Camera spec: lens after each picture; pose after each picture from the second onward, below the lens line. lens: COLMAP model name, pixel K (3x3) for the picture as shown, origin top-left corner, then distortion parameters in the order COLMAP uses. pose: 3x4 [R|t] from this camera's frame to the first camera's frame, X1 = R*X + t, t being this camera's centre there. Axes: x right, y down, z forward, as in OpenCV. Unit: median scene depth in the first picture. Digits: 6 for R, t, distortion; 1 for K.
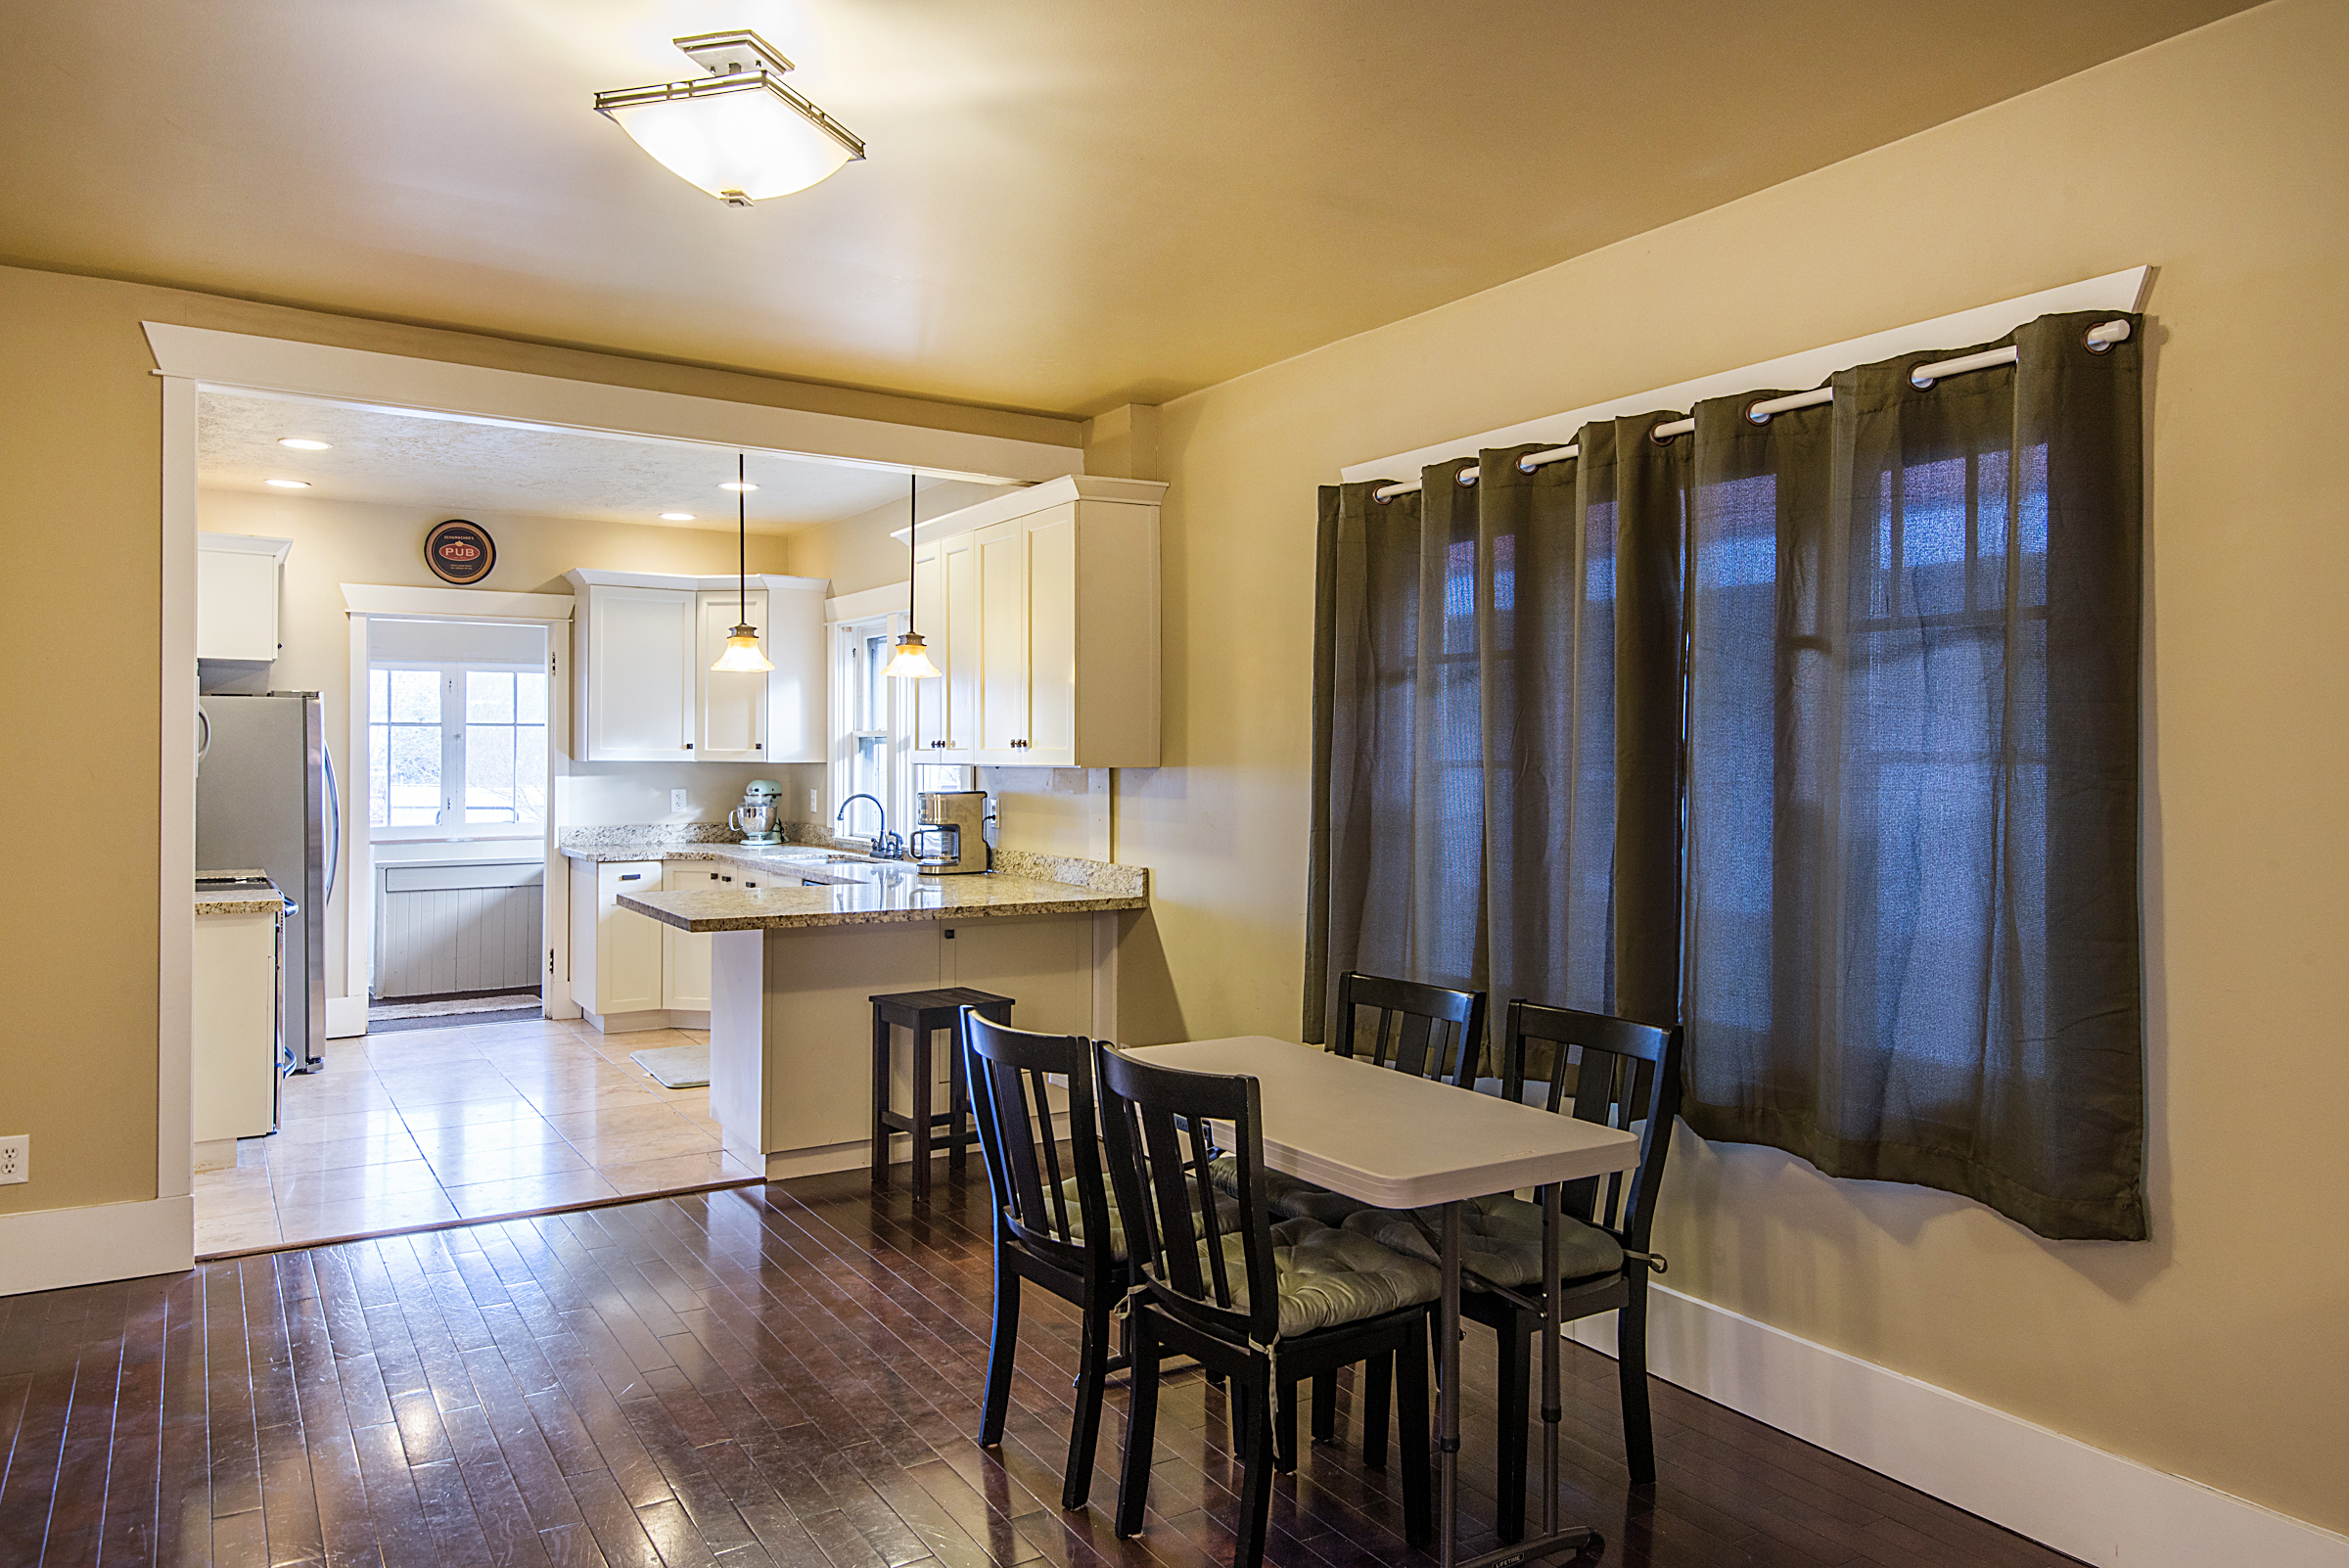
lens RADIAL K [[1593.2, 0, 1175.3], [0, 1593.2, 767.9], [0, 0, 1]] dist [0.011286, 0.007754]
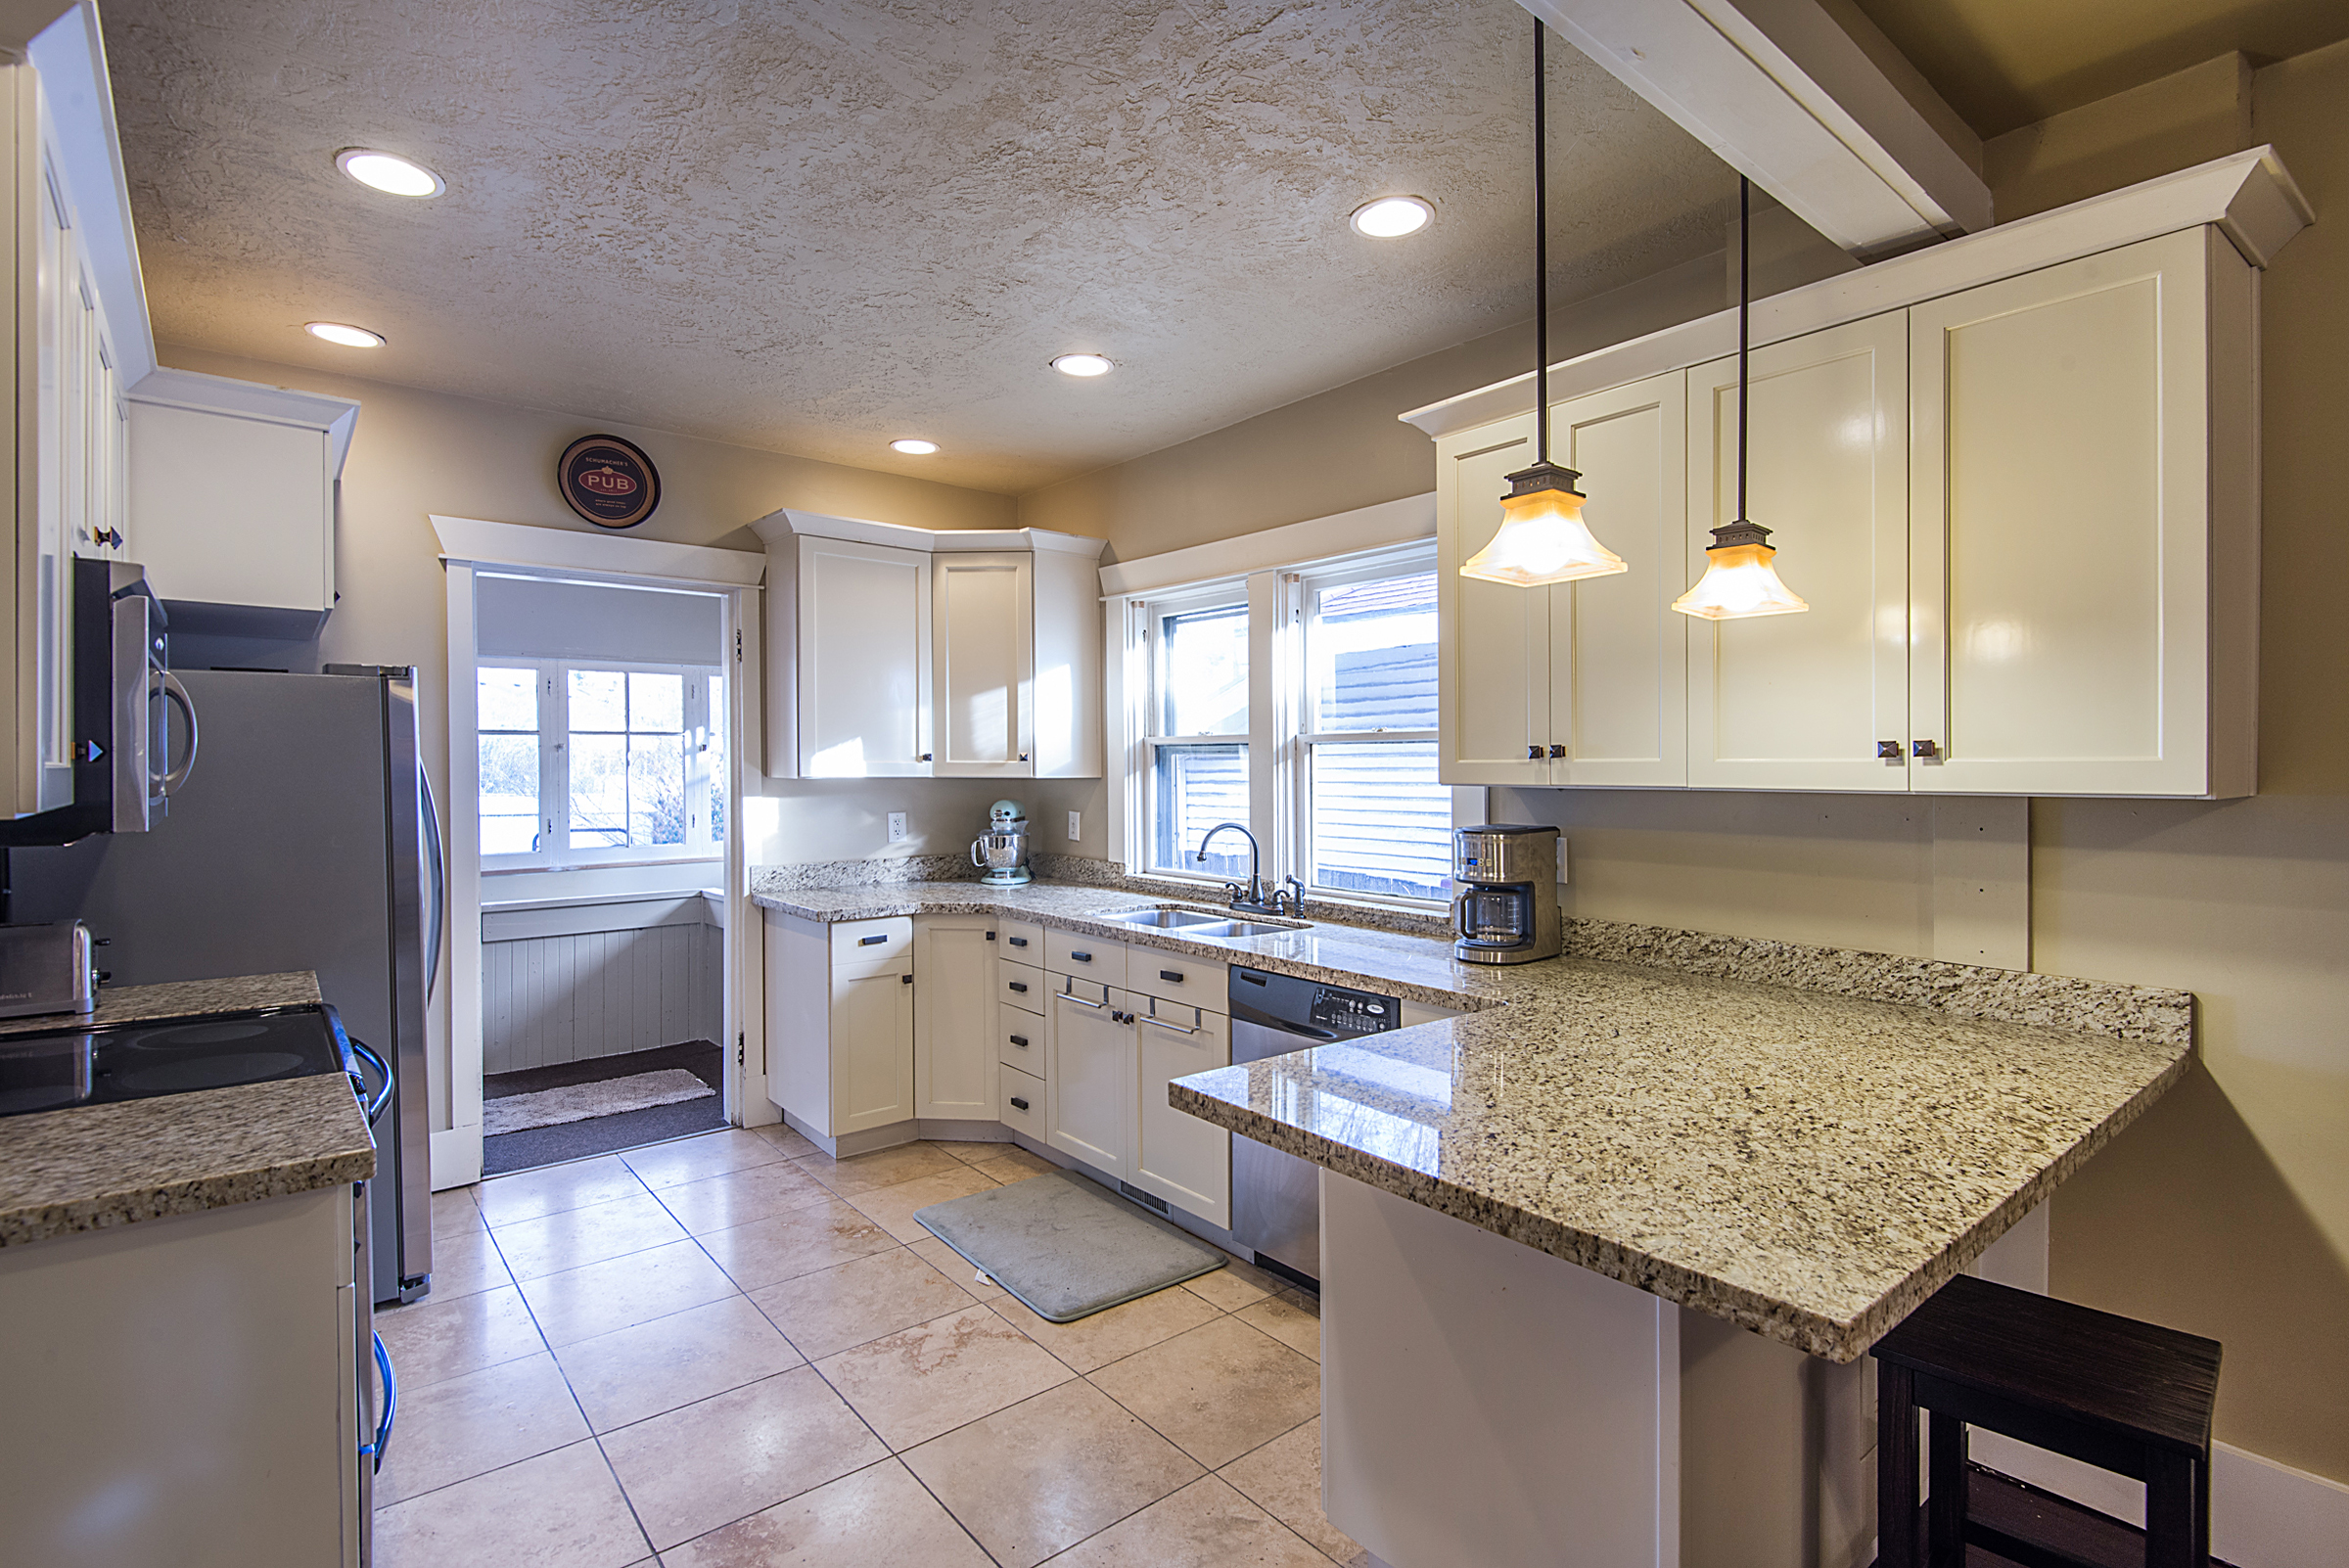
lens RADIAL K [[1123.3, 0, 1177.0], [0, 1123.3, 793.1], [0, 0, 1]] dist [-0.001644, -0.001520]
pose [[0.990520, -0.006347, 0.137224, -0.259936], [0.003945, 0.999834, 0.017771, -0.005453], [-0.137314, -0.017061, 0.990381, 0.457747]]
